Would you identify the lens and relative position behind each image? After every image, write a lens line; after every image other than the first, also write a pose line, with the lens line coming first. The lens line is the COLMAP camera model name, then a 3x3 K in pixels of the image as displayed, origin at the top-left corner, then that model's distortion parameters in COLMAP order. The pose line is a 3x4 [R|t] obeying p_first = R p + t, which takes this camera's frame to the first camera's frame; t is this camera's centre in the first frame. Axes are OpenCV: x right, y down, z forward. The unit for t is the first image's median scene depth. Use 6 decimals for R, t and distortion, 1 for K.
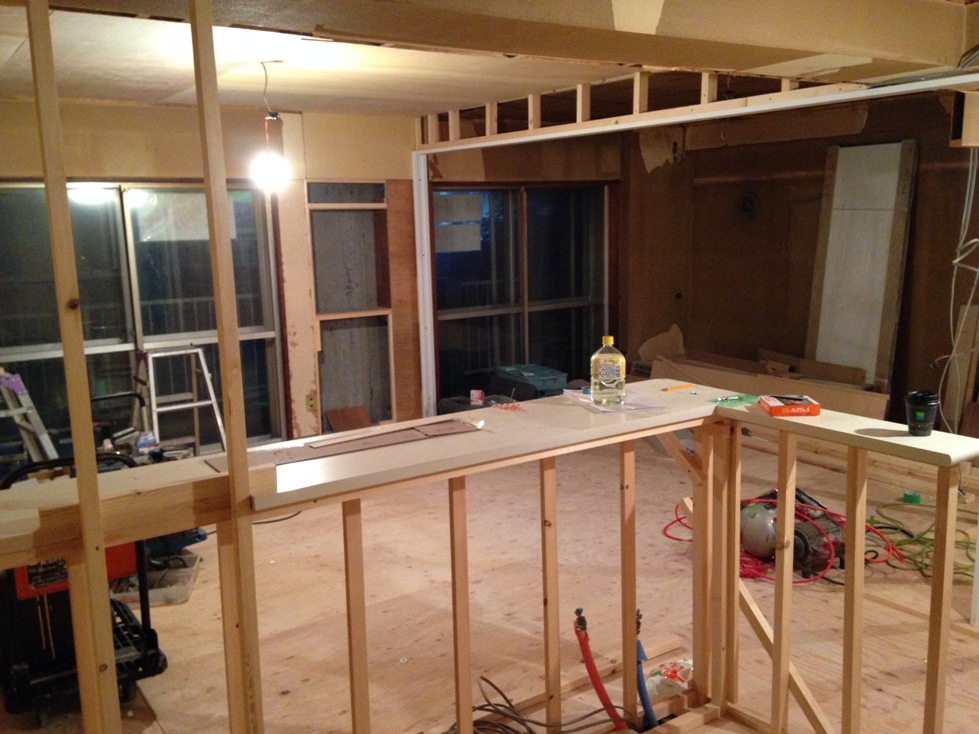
lens RADIAL K [[913.6, 0, 495.1], [0, 913.6, 366.5], [0, 0, 1]] dist [0.098343, 0.000000]
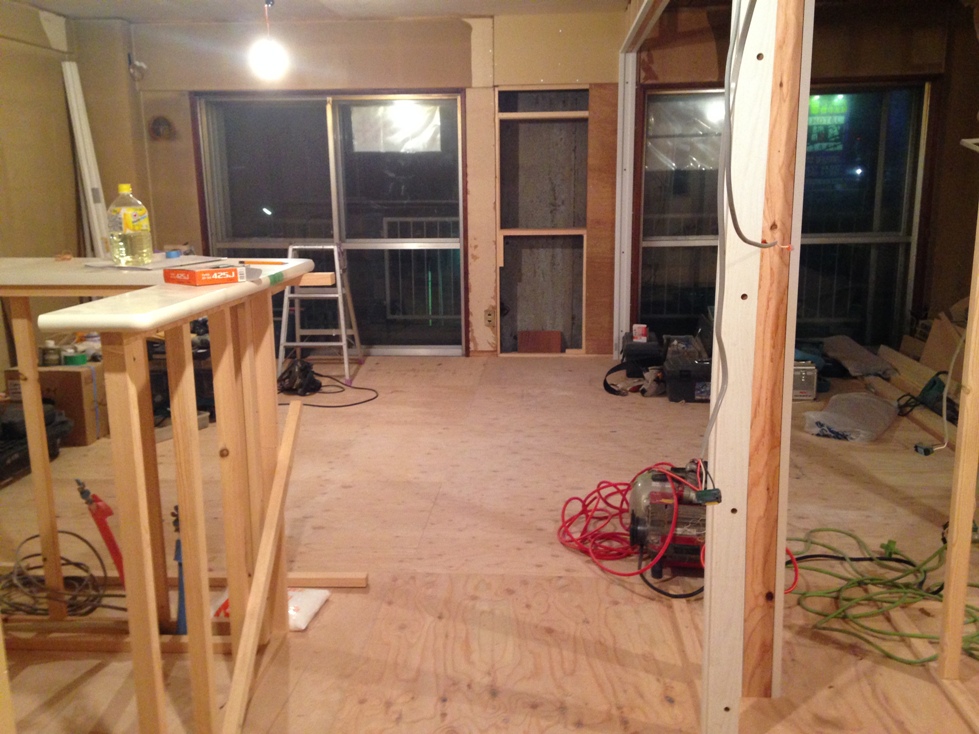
lens RADIAL K [[913.6, 0, 489.8], [0, 913.6, 371.0], [0, 0, 1]] dist [0.098343, 0.000000]
pose [[0.767880, 0.138281, -0.625491, 0.420136], [-0.110896, 0.990376, 0.082808, 0.013784], [0.630922, 0.005777, 0.775825, 0.226788]]
